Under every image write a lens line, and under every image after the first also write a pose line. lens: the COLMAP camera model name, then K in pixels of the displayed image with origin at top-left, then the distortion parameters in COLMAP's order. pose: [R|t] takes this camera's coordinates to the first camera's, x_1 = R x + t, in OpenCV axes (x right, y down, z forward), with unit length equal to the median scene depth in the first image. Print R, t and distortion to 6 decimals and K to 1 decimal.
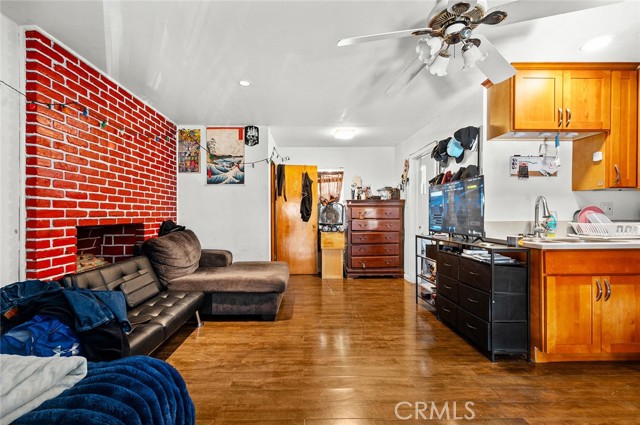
lens RADIAL K [[259.0, 0, 320.0], [0, 259.0, 212.5], [0, 0, 1]] dist [0.002304, 0.000446]
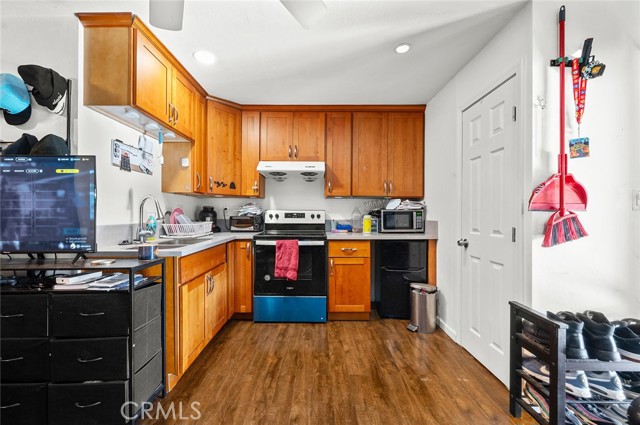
lens RADIAL K [[259.0, 0, 320.0], [0, 259.0, 212.5], [0, 0, 1]] dist [0.002304, 0.000446]
pose [[0.049148, 0.006635, 0.998769, 0.009905], [-0.002553, 0.999976, -0.006518, 0.000209], [-0.998788, -0.002229, 0.049164, 0.370131]]
